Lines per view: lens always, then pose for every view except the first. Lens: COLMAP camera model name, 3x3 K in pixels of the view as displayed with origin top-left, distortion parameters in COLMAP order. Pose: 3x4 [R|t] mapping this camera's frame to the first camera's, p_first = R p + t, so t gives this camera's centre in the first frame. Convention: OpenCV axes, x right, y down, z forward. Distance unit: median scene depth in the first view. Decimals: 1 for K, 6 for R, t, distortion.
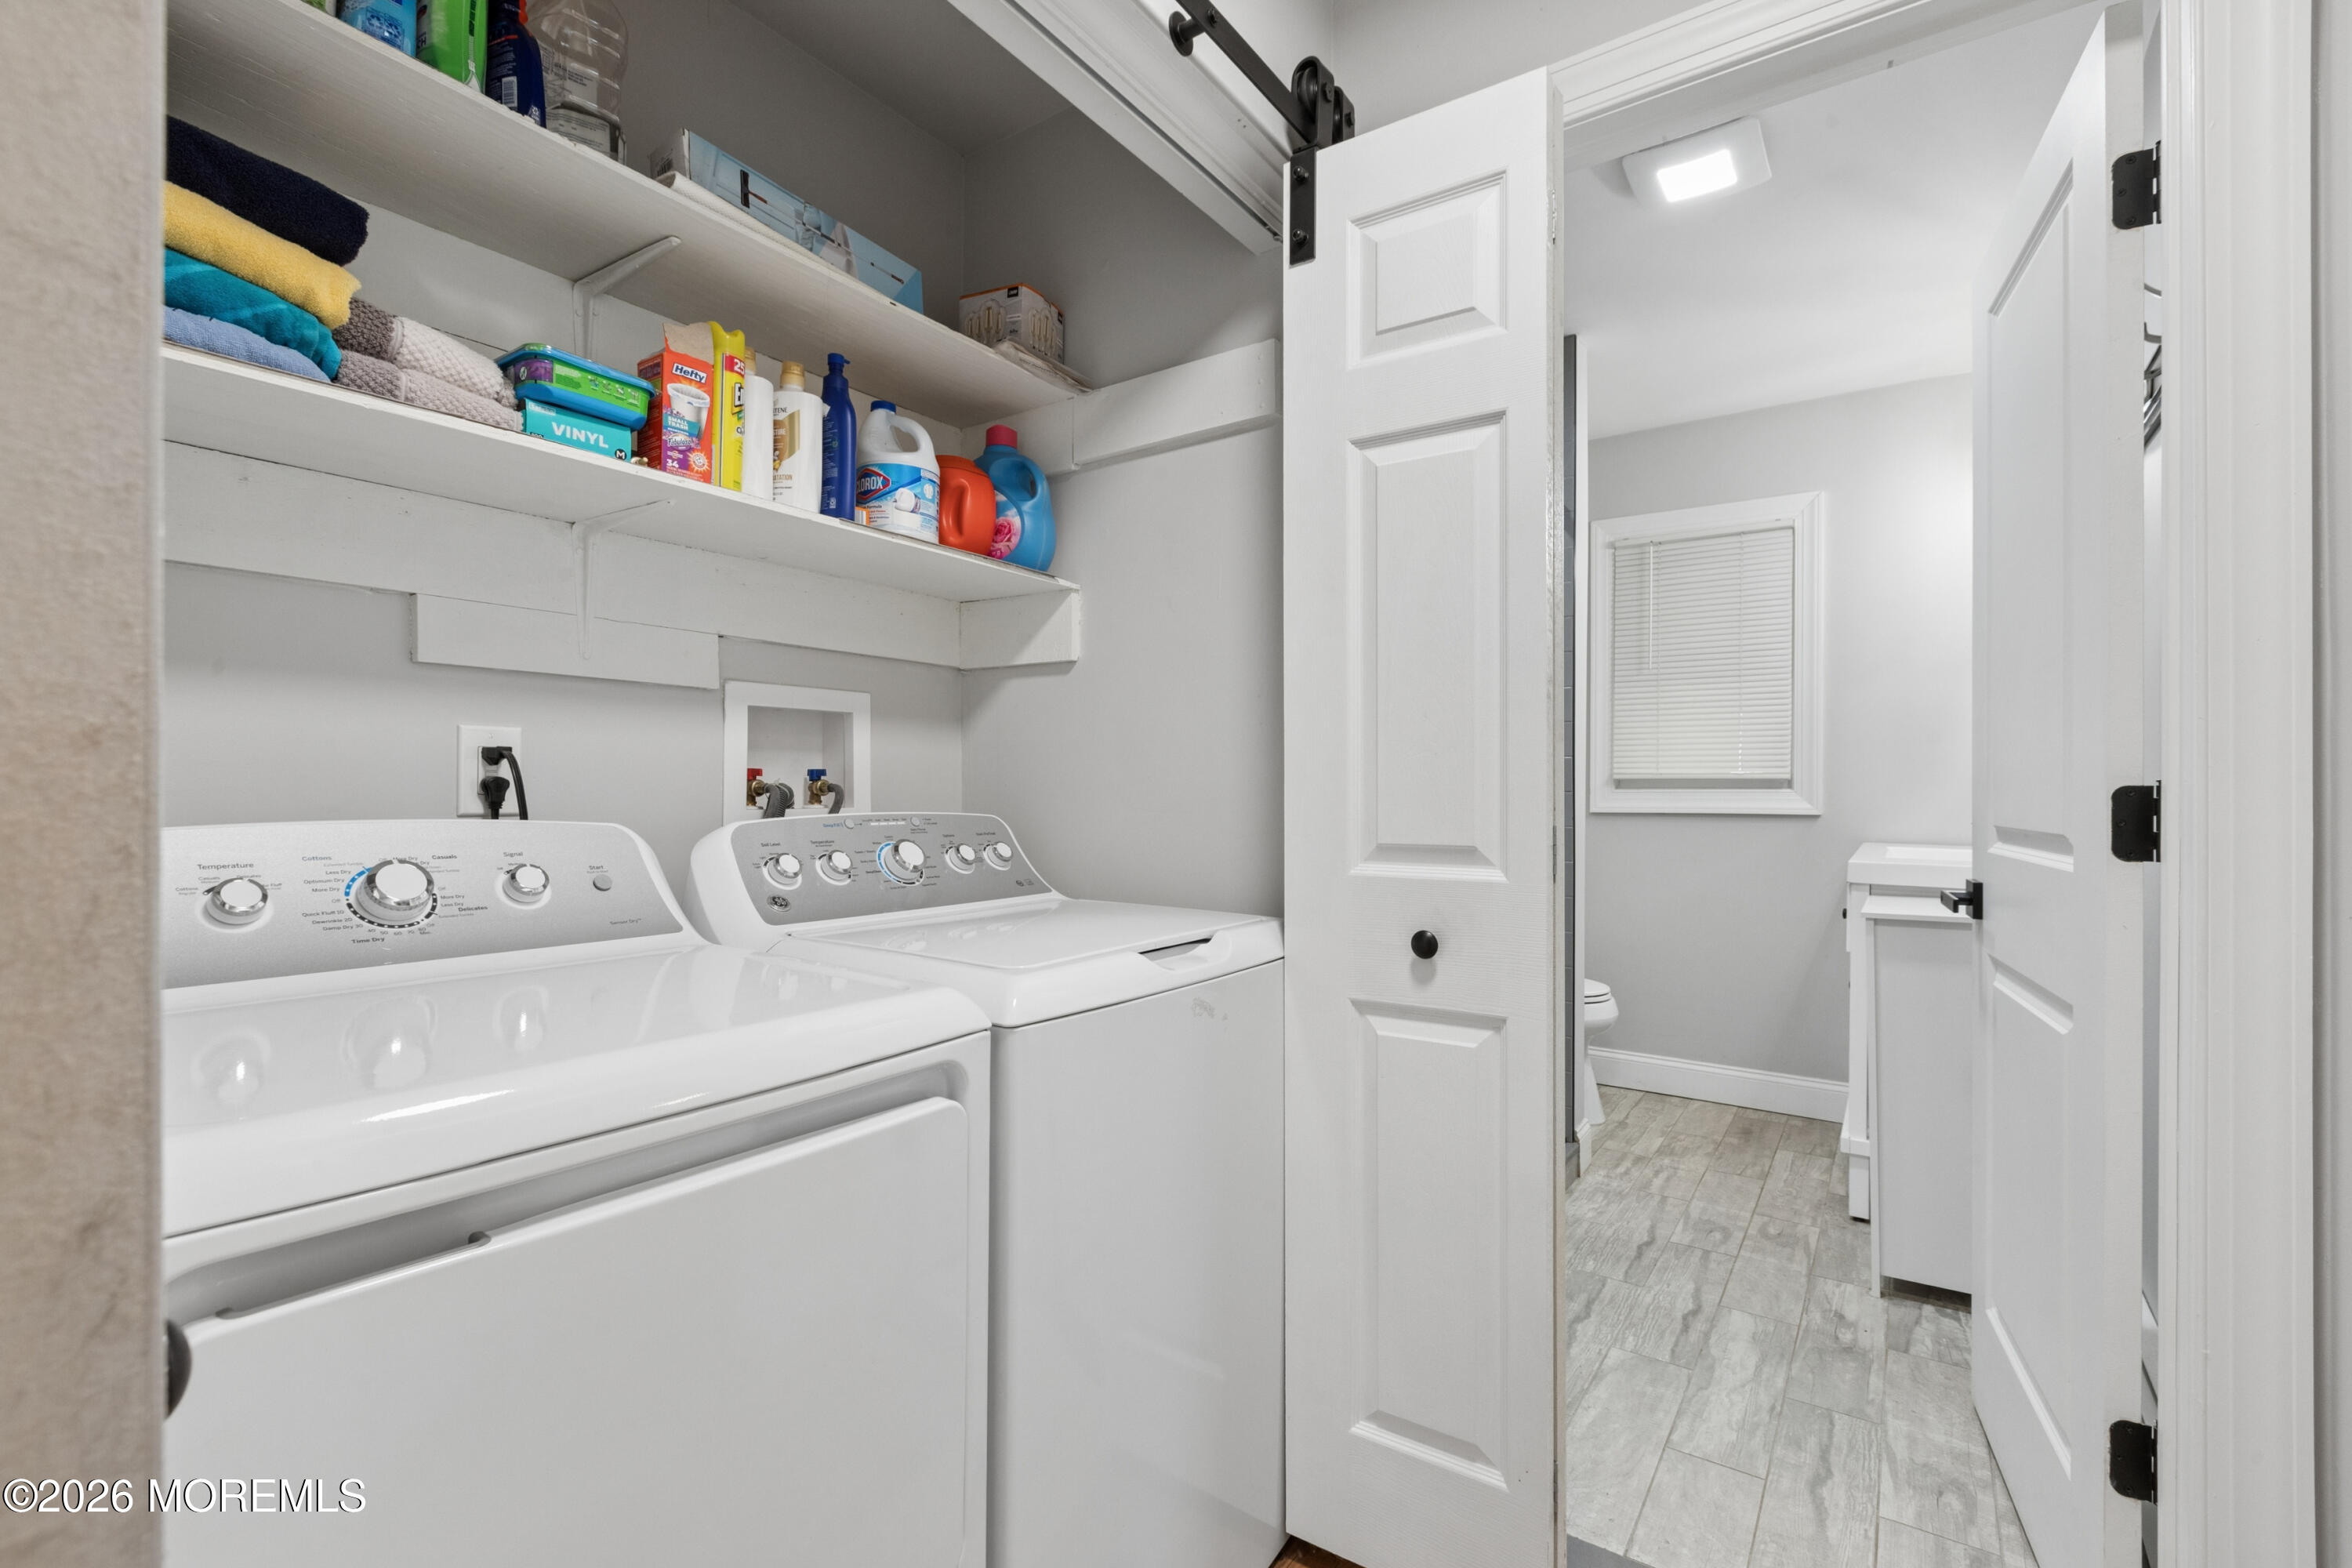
lens RADIAL K [[1038.8, 0, 1176.0], [0, 1038.8, 784.0], [0, 0, 1]] dist [0.000693, -0.000850]
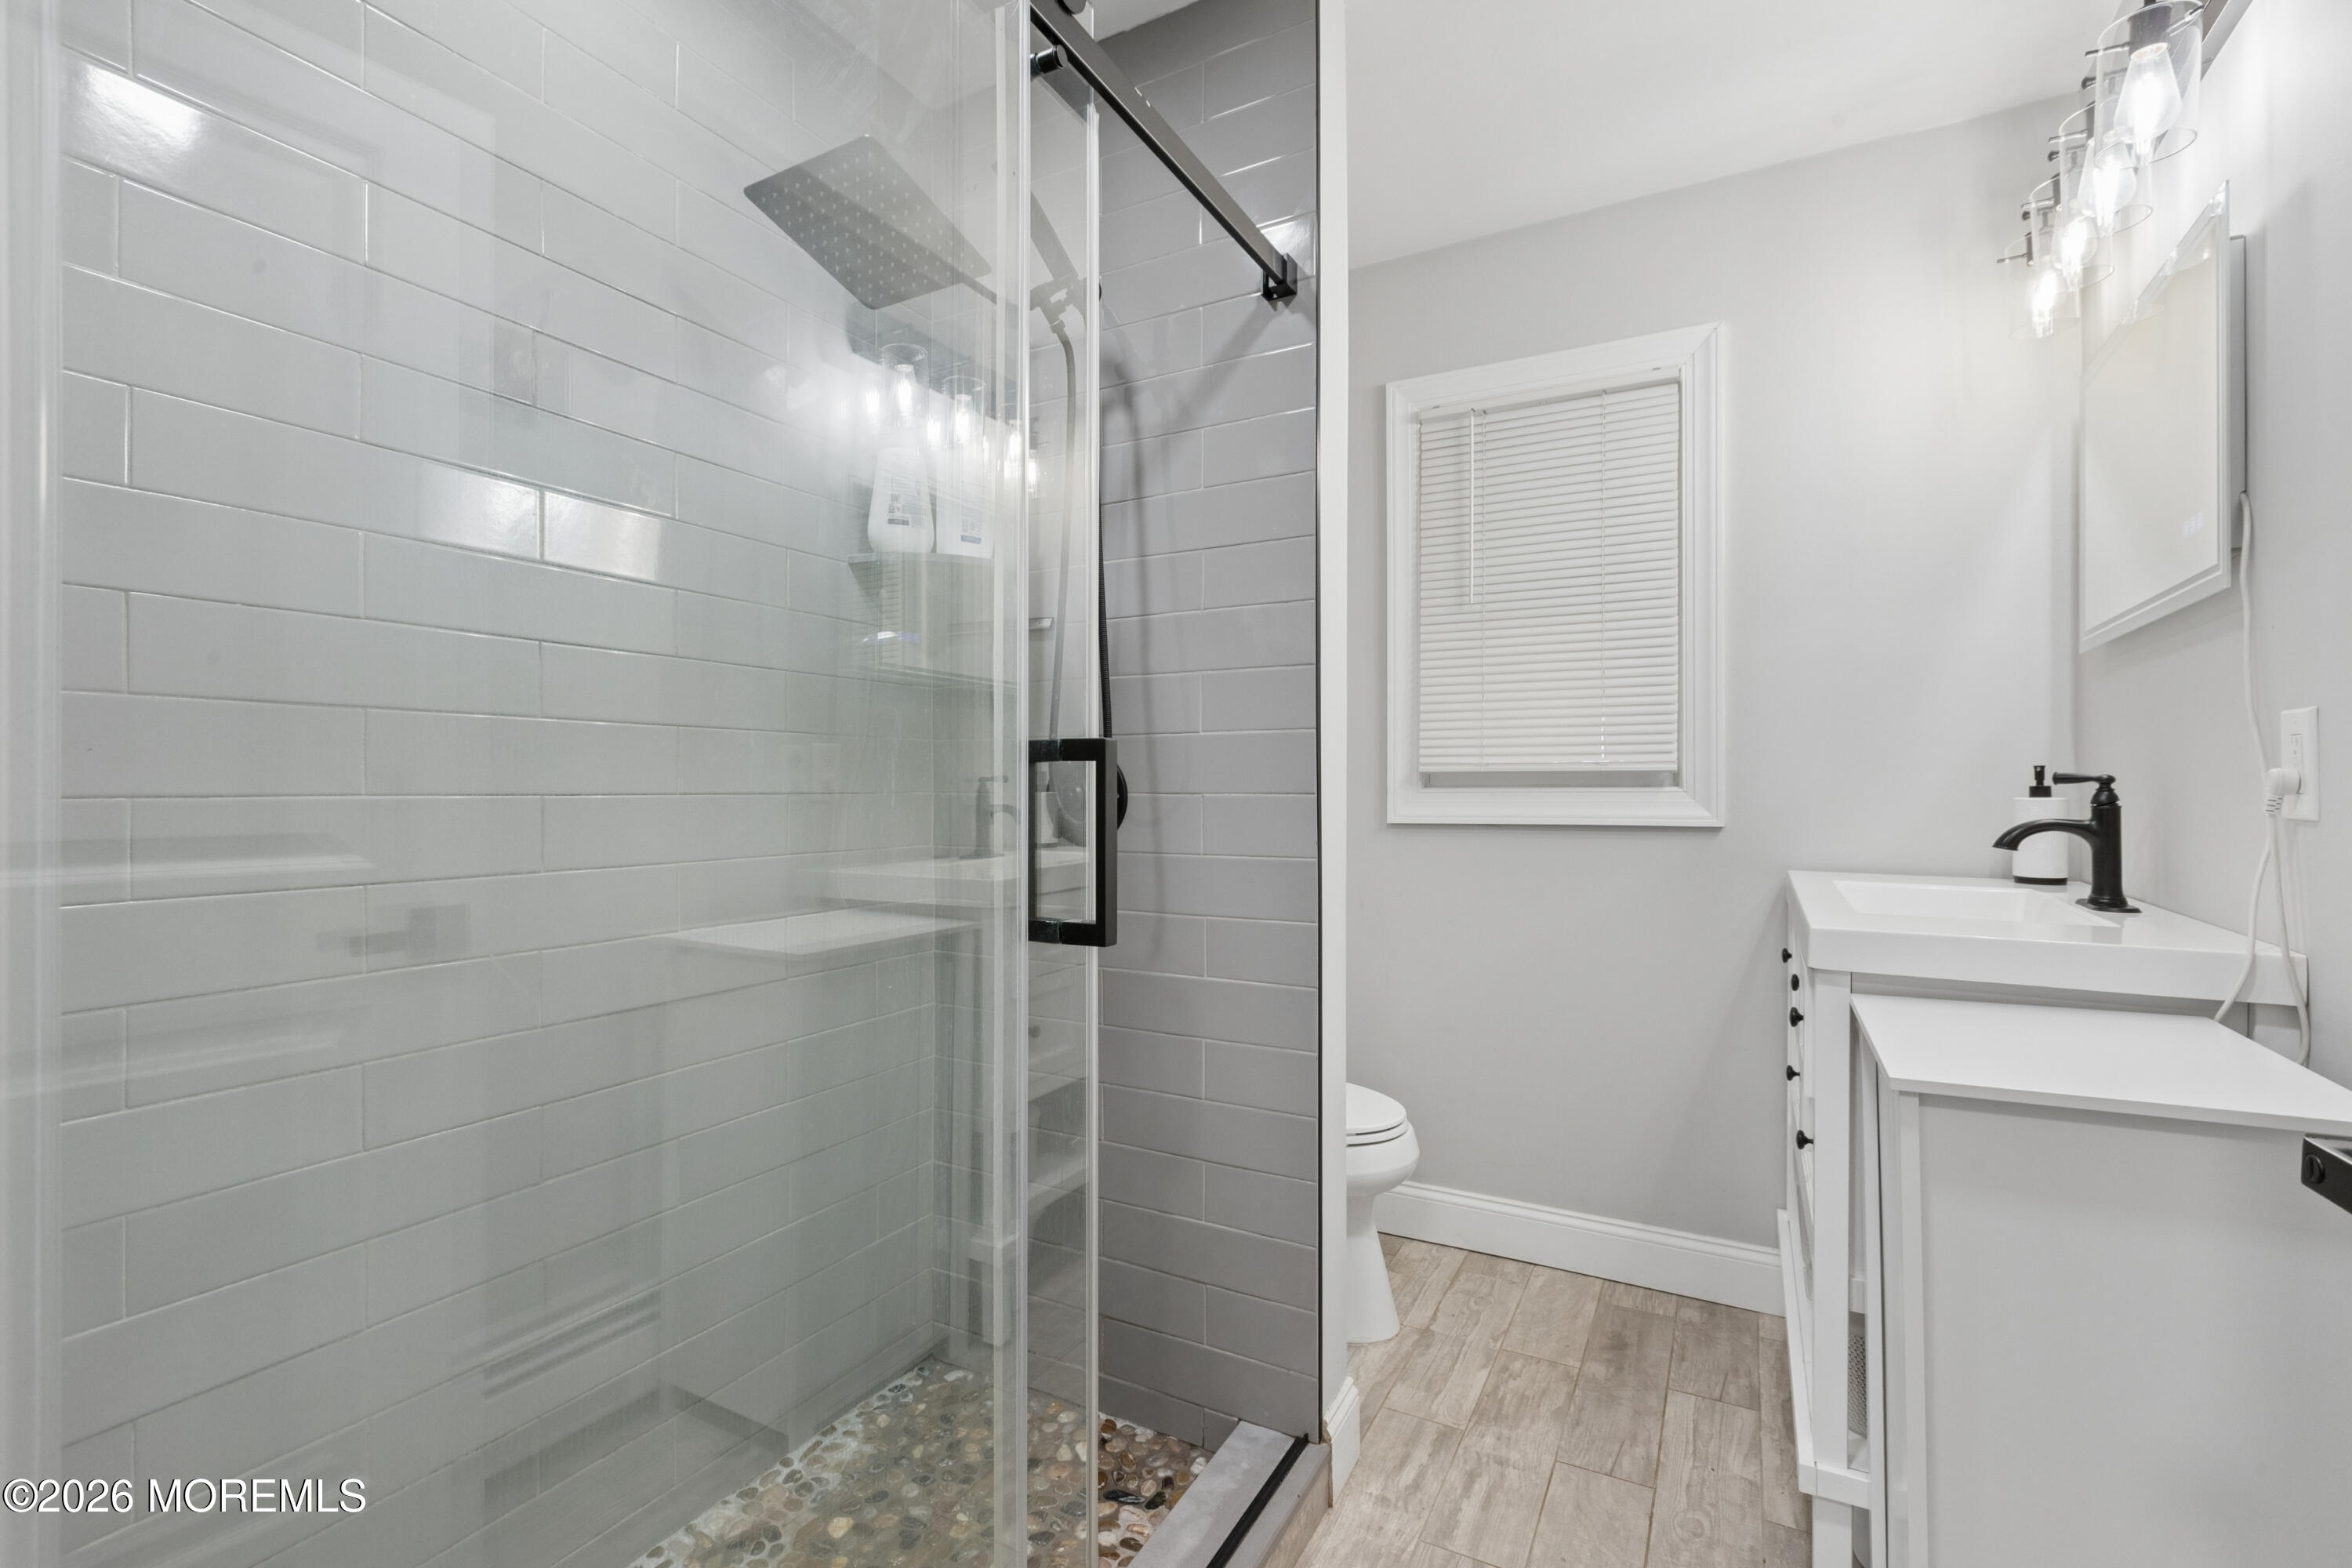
lens RADIAL K [[1038.8, 0, 1176.0], [0, 1038.8, 784.0], [0, 0, 1]] dist [0.000693, -0.000850]
pose [[0.993165, -0.006066, 0.116563, 0.220126], [0.006074, 0.999982, 0.000289, 0.000990], [-0.116563, 0.000421, 0.993183, 0.420277]]
